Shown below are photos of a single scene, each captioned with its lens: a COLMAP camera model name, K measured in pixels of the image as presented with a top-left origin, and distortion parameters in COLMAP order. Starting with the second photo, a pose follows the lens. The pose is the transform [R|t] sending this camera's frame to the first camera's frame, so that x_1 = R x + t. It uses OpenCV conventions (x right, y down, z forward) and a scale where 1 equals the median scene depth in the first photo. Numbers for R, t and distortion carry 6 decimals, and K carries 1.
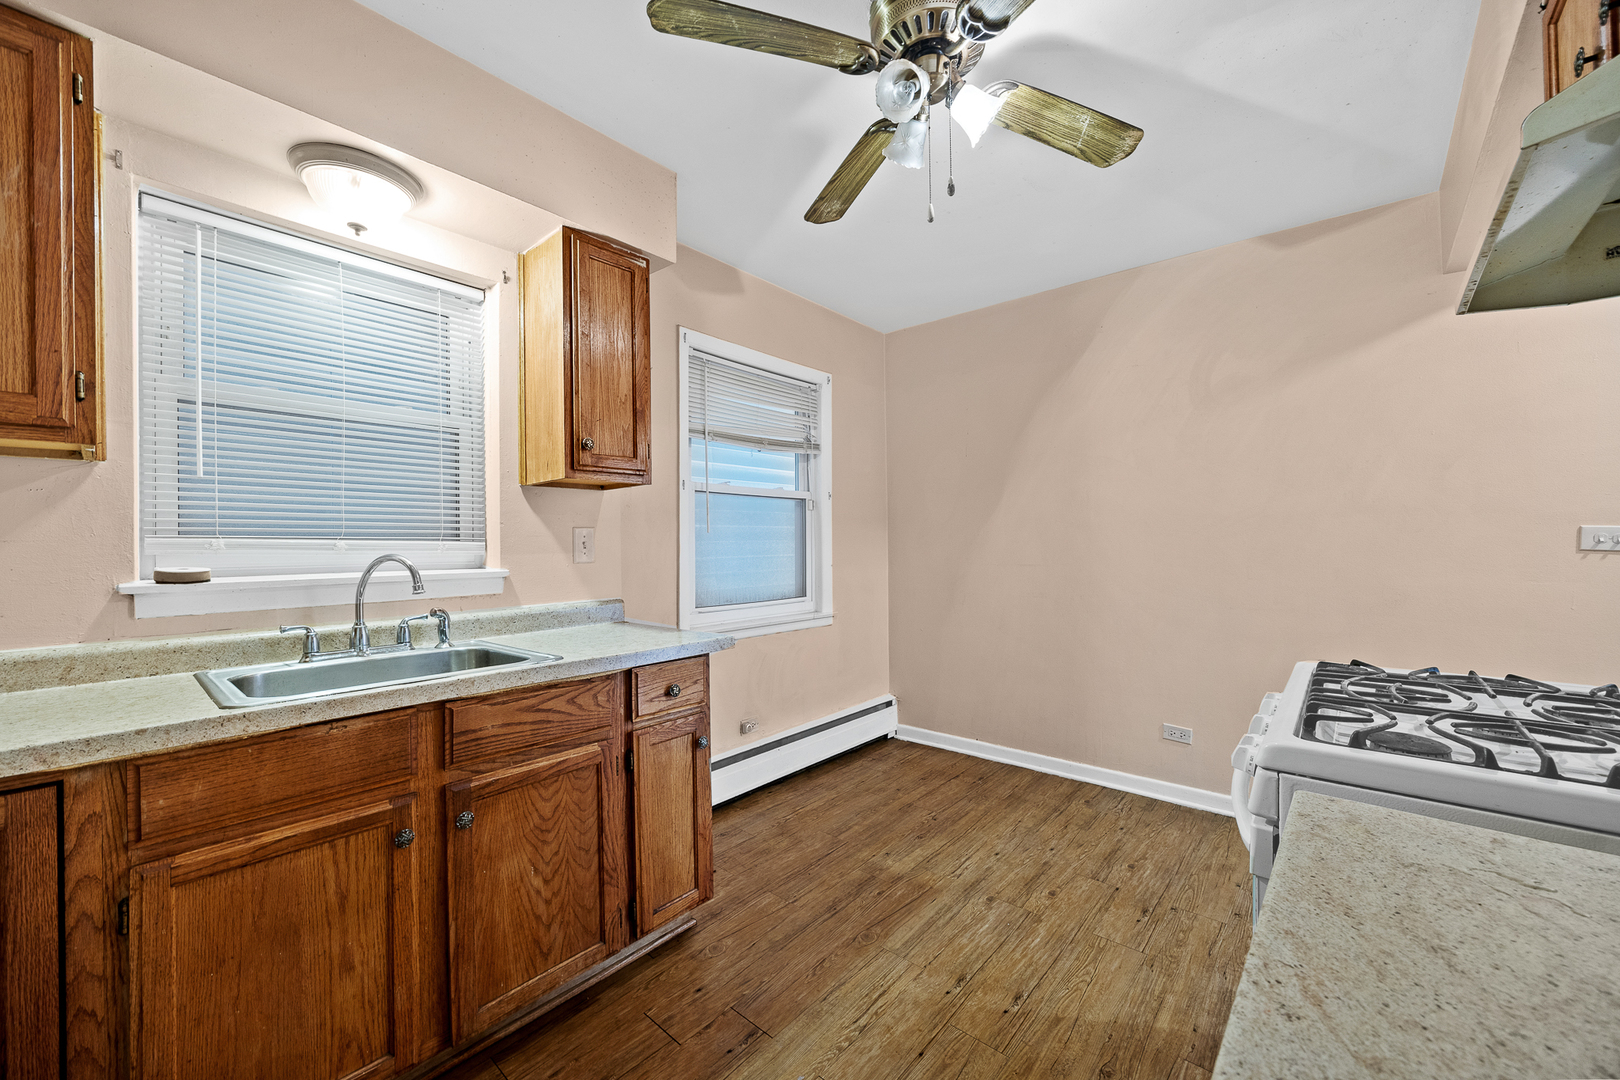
lens RADIAL K [[634.3, 0, 809.1], [0, 634.3, 539.6], [0, 0, 1]] dist [-0.002075, -0.000089]
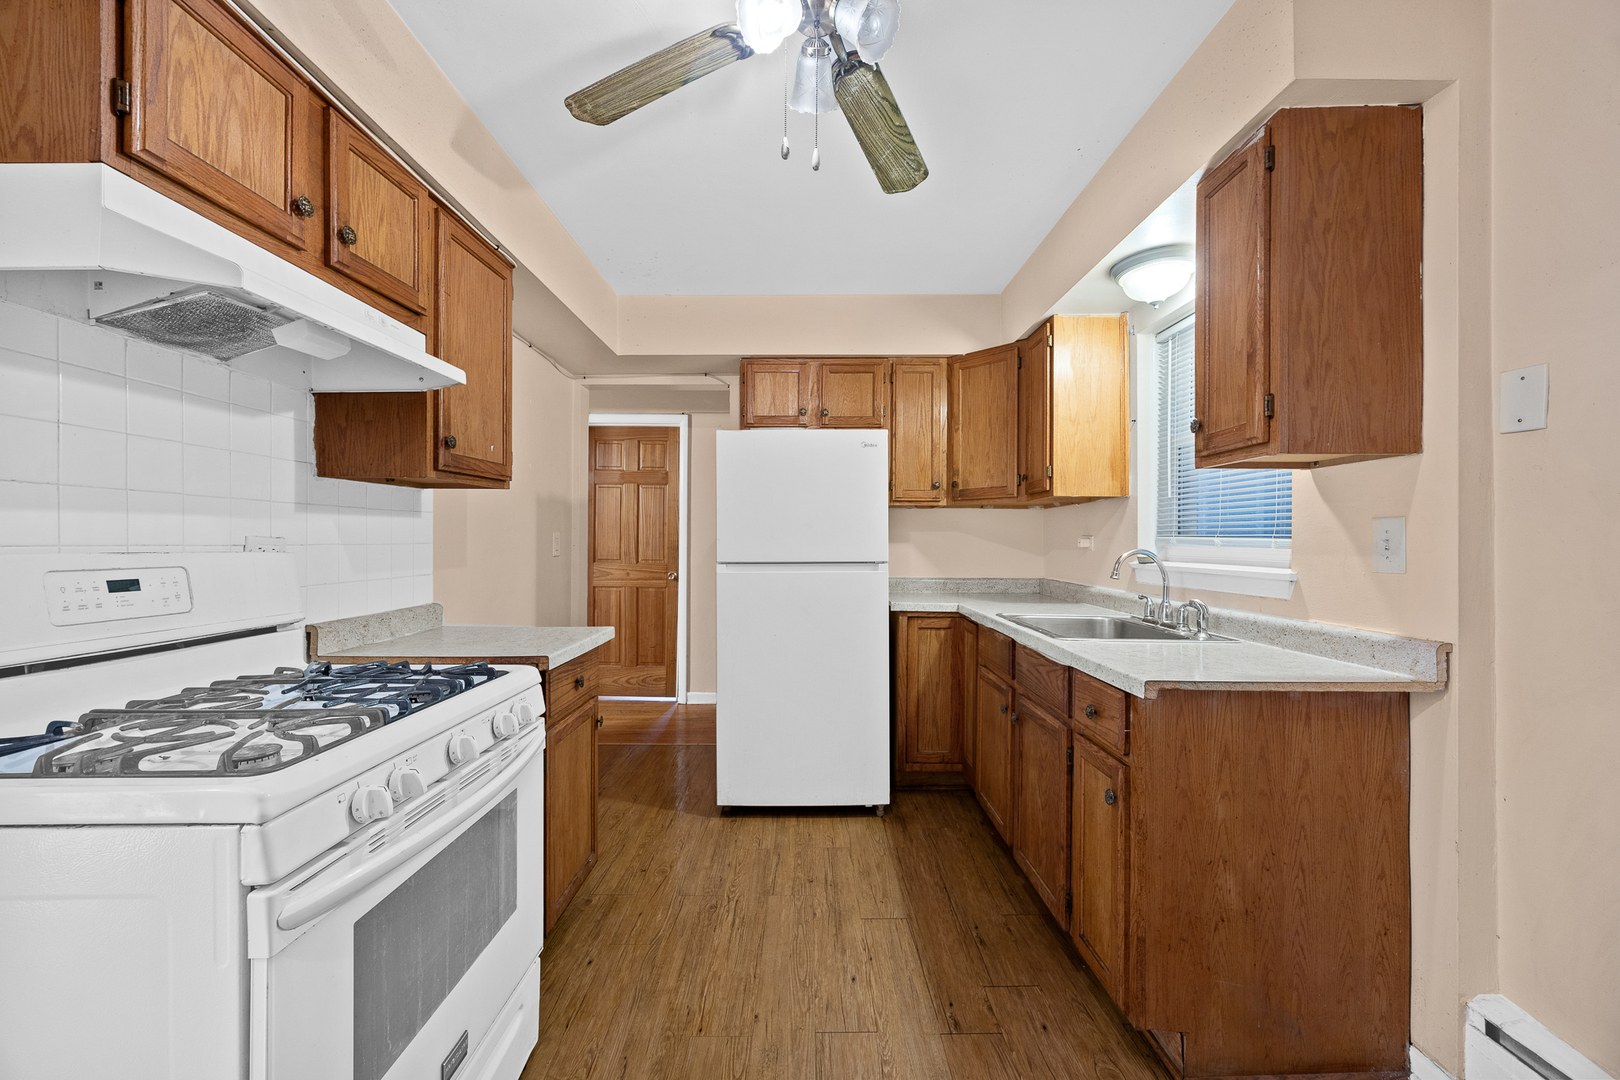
lens RADIAL K [[634.3, 0, 808.5], [0, 634.3, 540.0], [0, 0, 1]] dist [-0.002075, -0.000089]
pose [[-0.756785, 0.003019, -0.653657, 0.615606], [0.001472, 0.999995, 0.002915, 0.001074], [0.653663, 0.001244, -0.756785, 1.324570]]
